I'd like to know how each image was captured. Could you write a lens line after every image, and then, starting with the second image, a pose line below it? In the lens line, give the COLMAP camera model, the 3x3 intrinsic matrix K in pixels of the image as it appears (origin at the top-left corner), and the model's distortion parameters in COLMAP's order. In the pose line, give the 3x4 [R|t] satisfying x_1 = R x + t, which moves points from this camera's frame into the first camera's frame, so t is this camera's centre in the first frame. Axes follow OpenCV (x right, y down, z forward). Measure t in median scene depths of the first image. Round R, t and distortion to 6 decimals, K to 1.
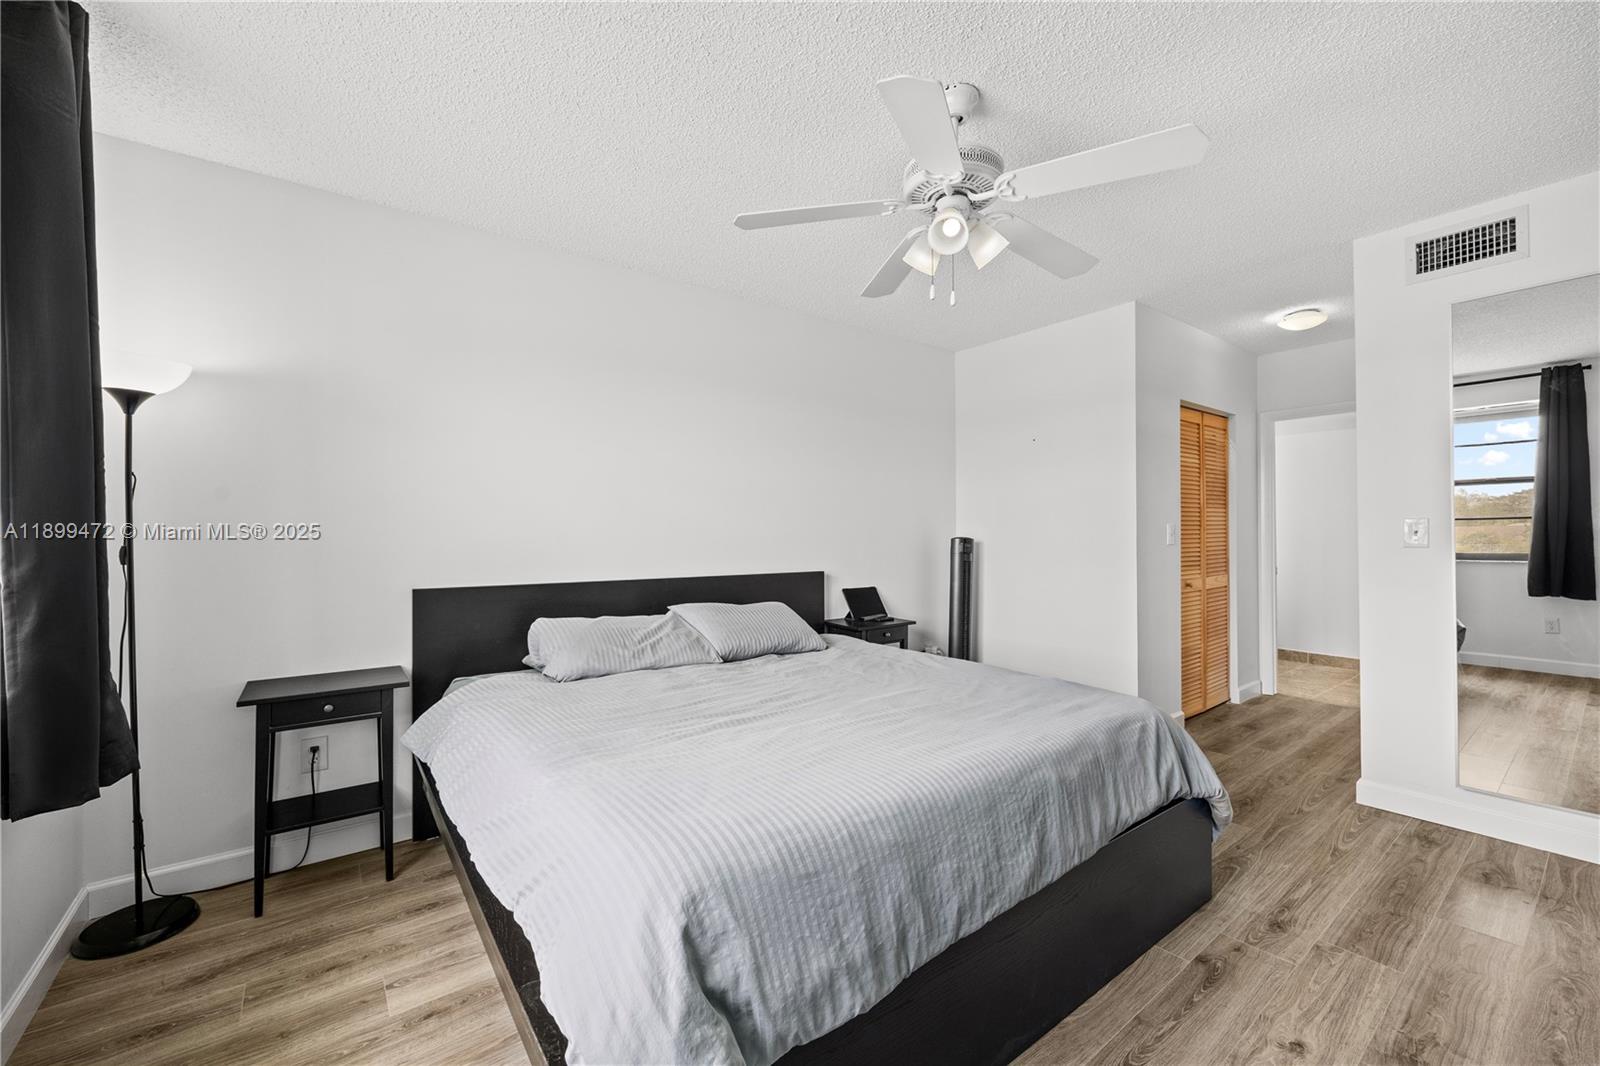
lens RADIAL K [[645.6, 0, 792.0], [0, 645.6, 523.8], [0, 0, 1]] dist [-0.007433, 0.000521]
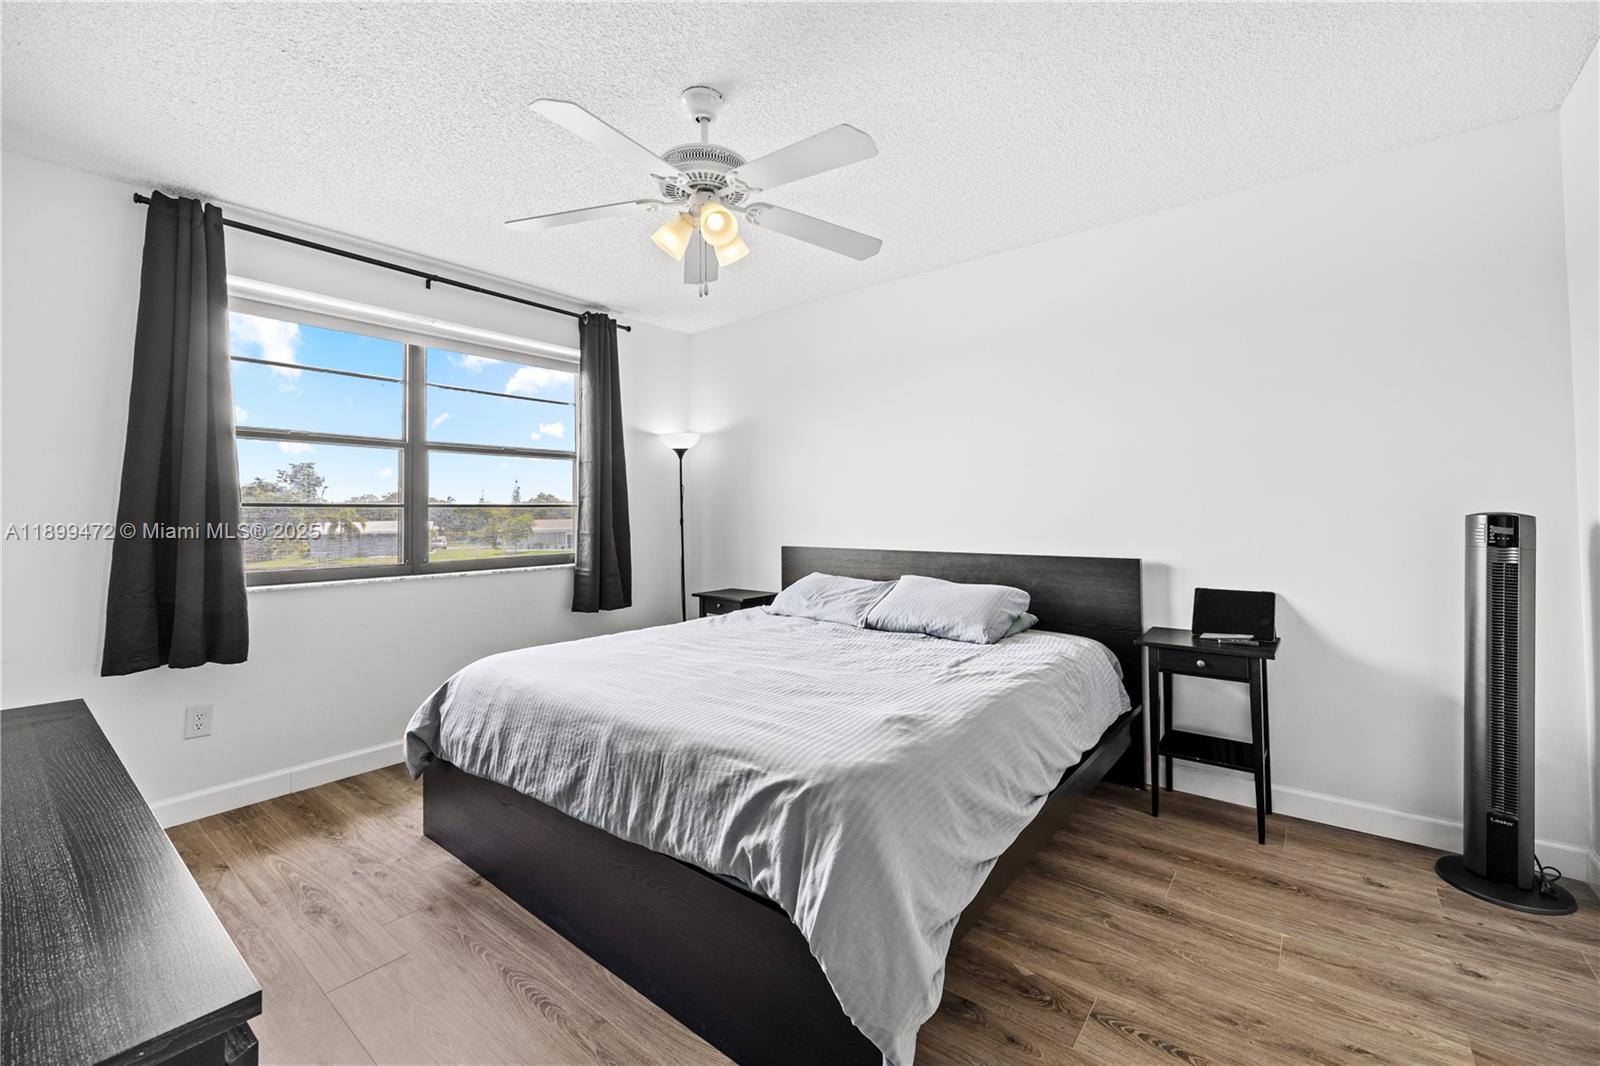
lens RADIAL K [[645.6, 0, 844.3], [0, 645.6, 506.7], [0, 0, 1]] dist [-0.007433, 0.000521]
pose [[0.278481, -0.000464, -0.960442, 0.876272], [0.027792, 0.999585, 0.007576, -0.002510], [0.960040, -0.028802, 0.278378, 0.604687]]
